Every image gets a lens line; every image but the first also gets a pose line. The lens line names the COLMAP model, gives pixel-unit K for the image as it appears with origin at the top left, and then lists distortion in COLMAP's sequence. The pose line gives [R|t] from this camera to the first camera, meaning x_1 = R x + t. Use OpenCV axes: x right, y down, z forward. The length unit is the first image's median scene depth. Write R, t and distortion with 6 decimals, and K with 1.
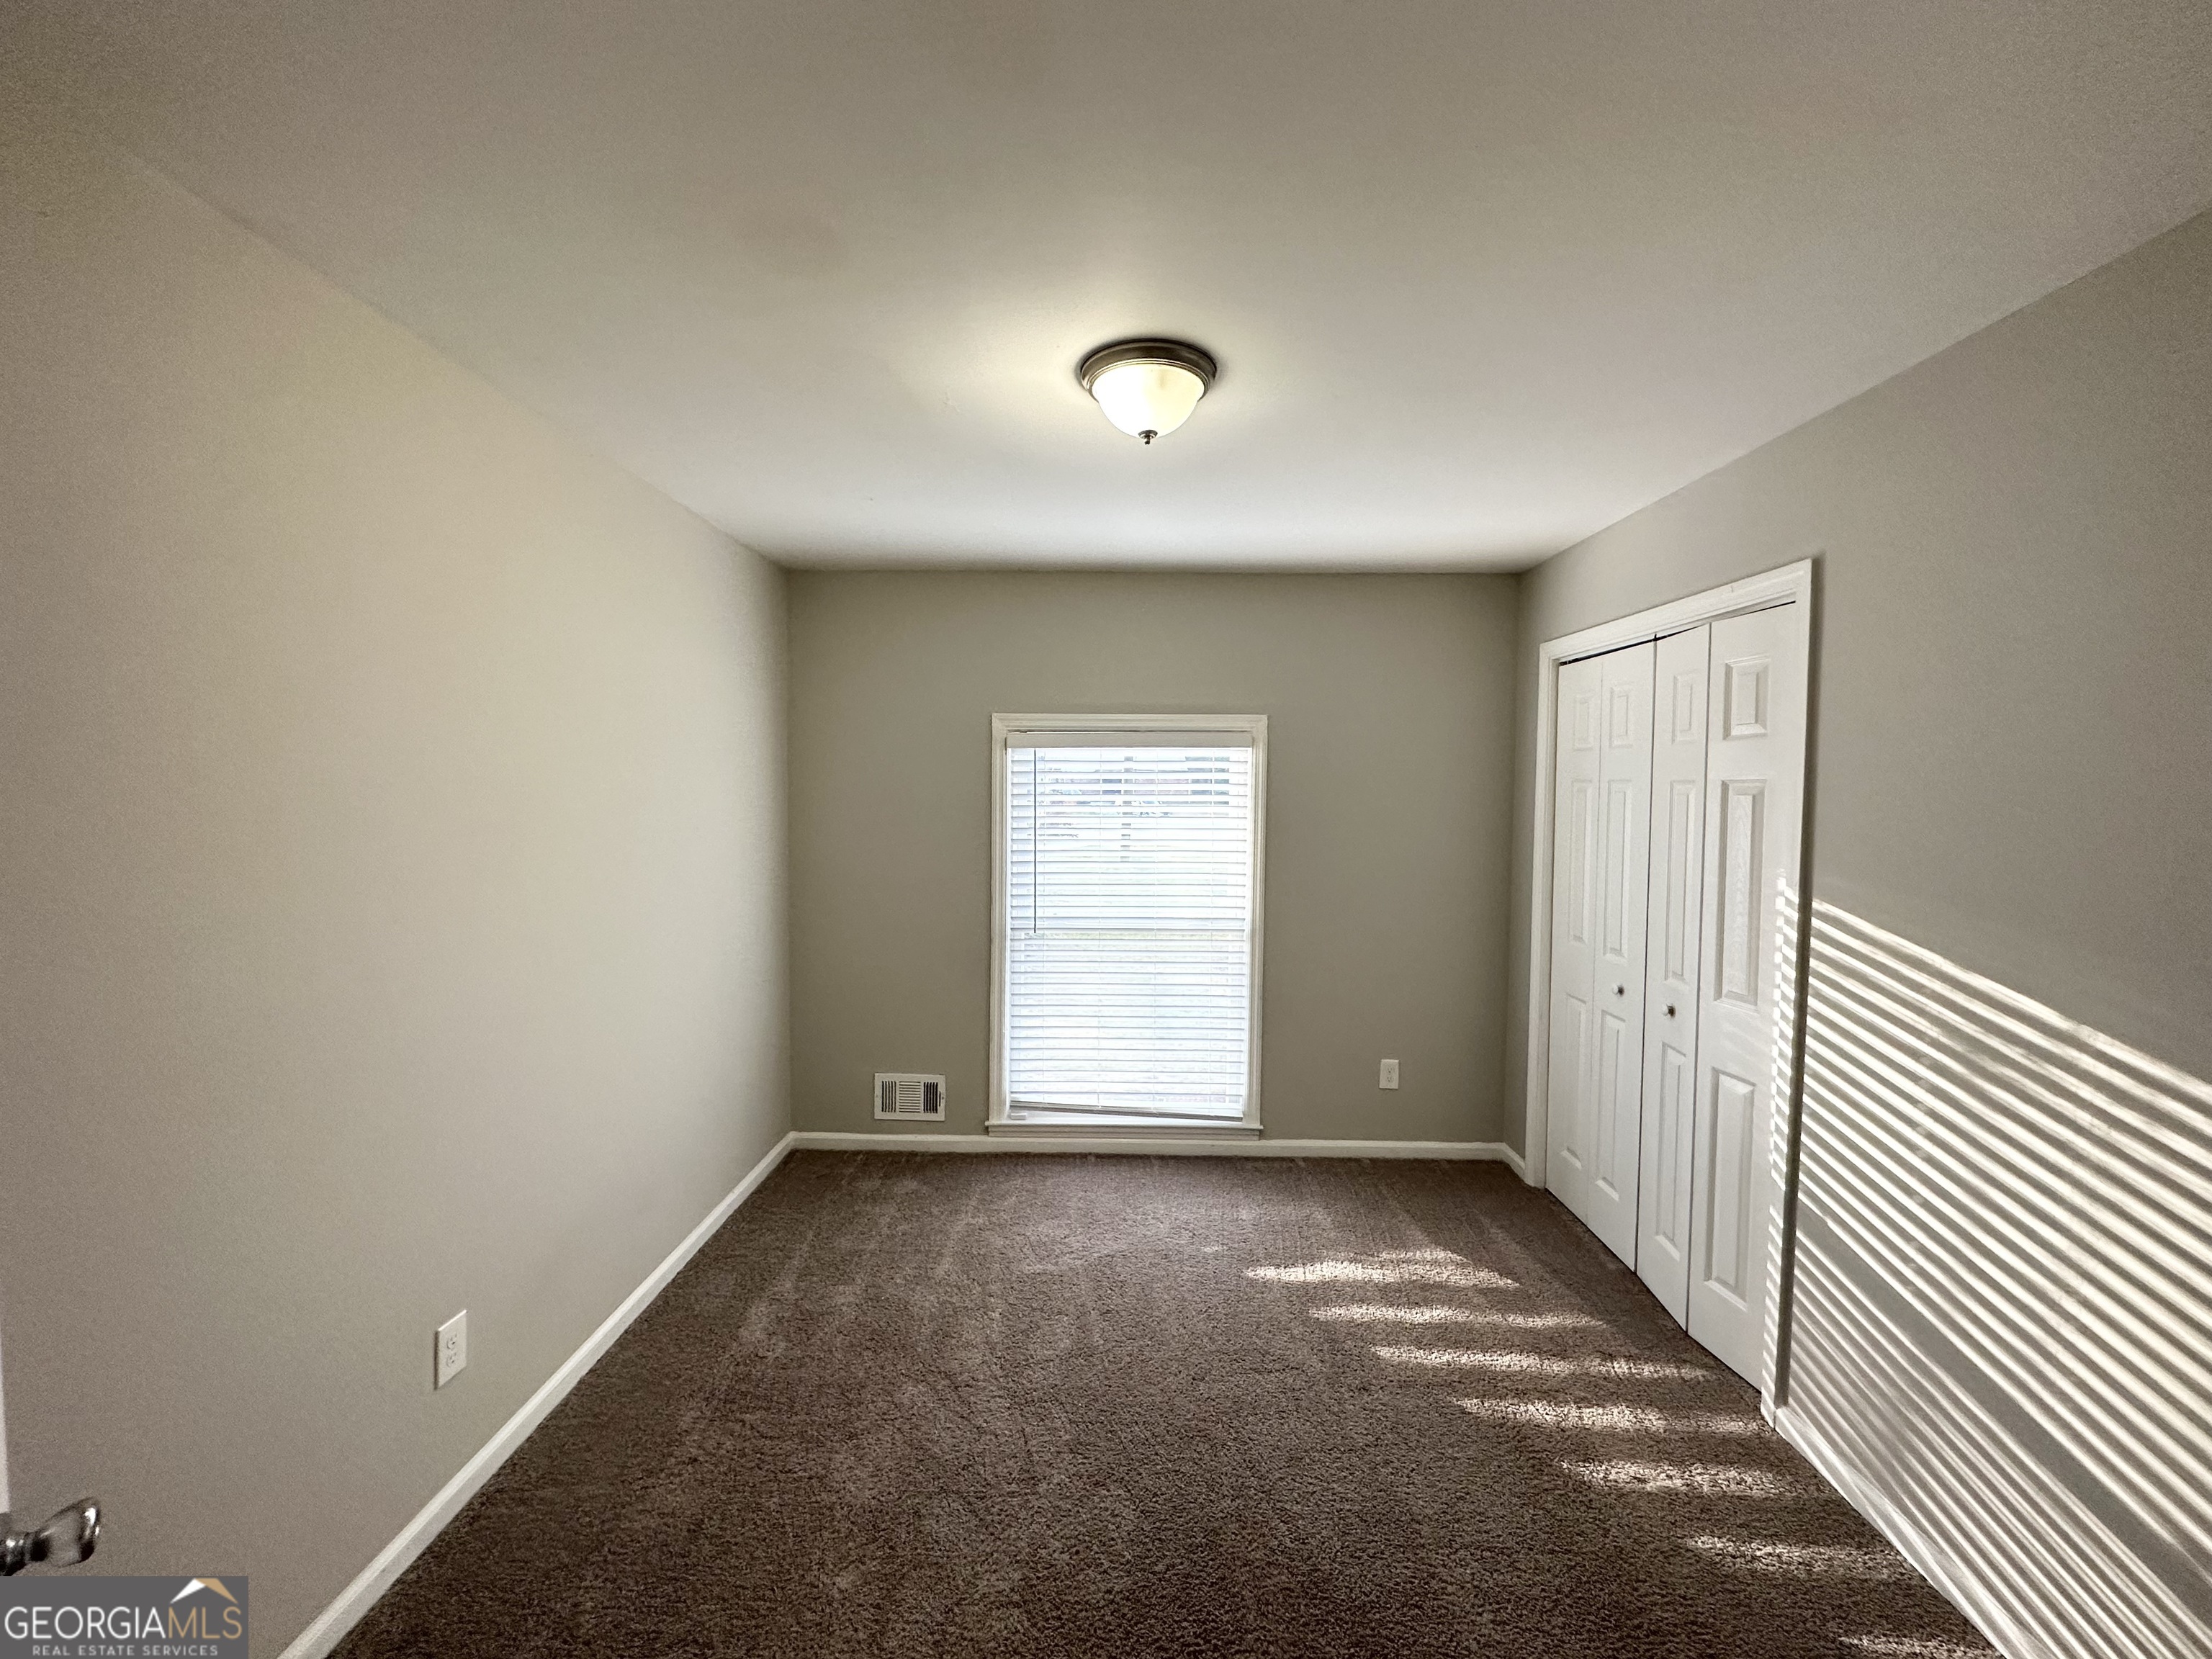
lens RADIAL K [[883.8, 0, 1108.2], [0, 883.8, 828.1], [0, 0, 1]] dist [0.001657, 0.000257]
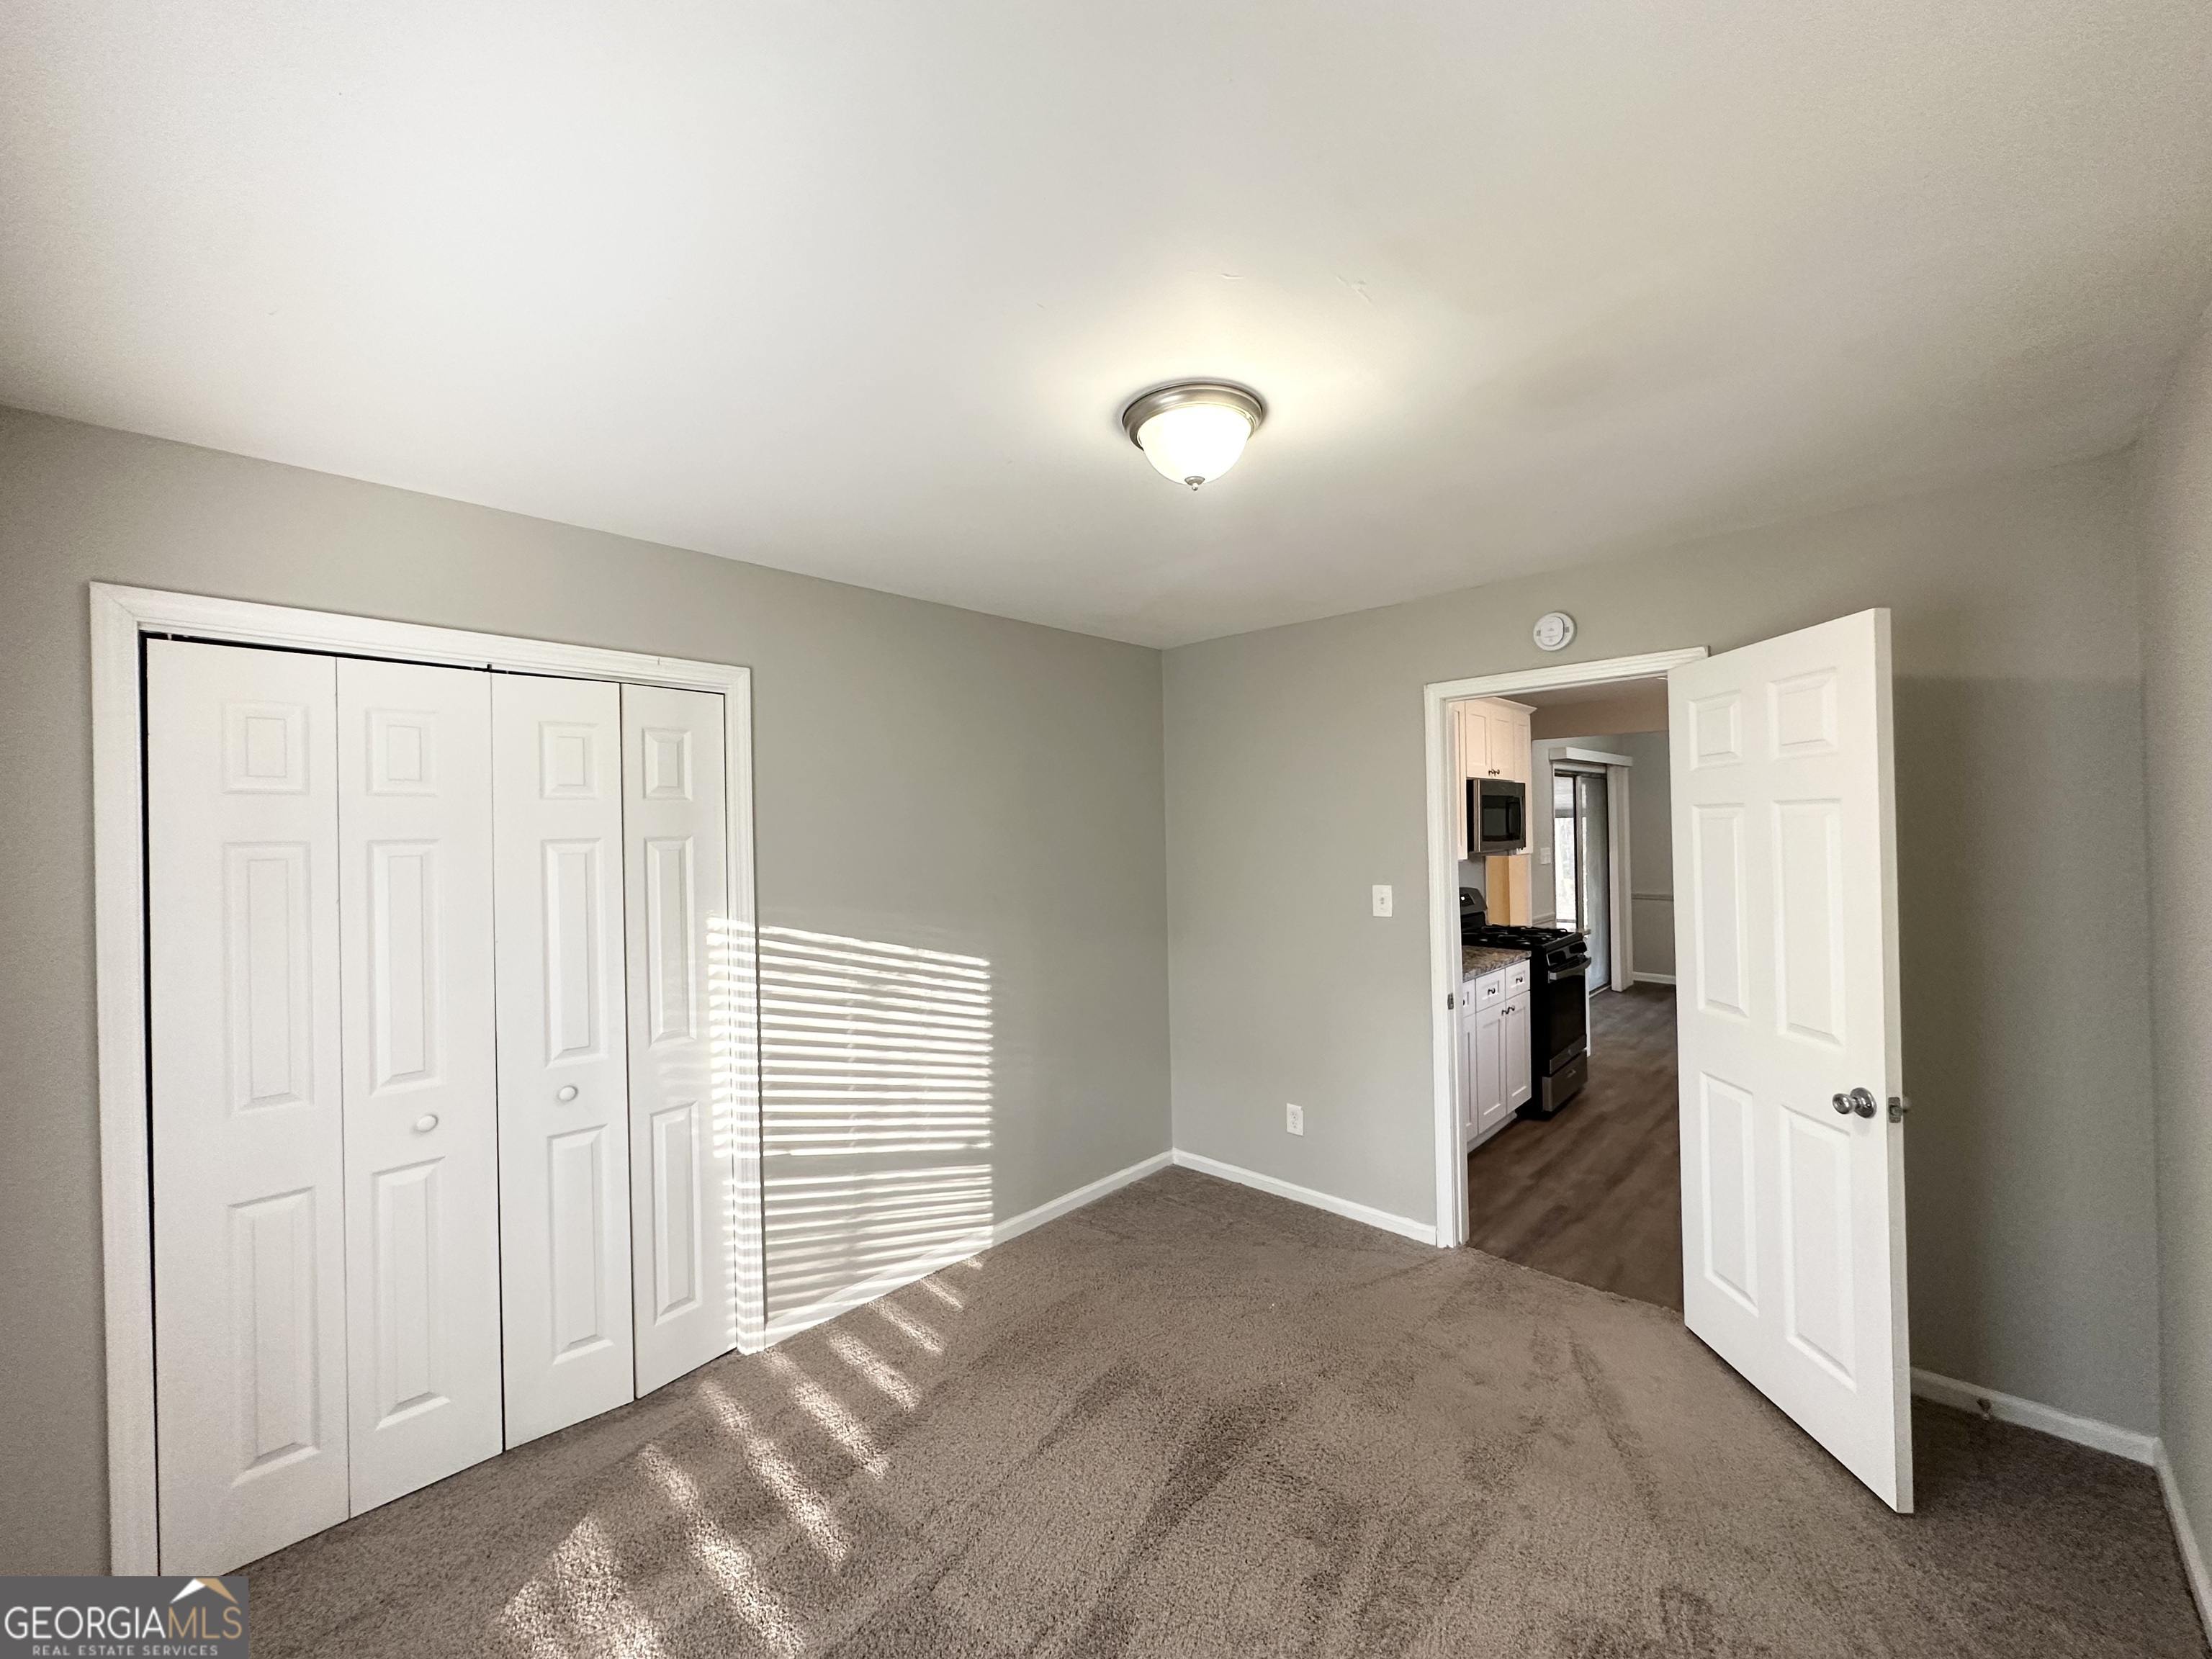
lens RADIAL K [[883.8, 0, 1108.2], [0, 883.8, 828.1], [0, 0, 1]] dist [0.001657, 0.000257]
pose [[-0.739212, 0.012373, 0.673359, -0.470293], [0.047891, 0.998266, 0.034232, -0.083678], [-0.671768, 0.057552, -0.738522, 1.568432]]
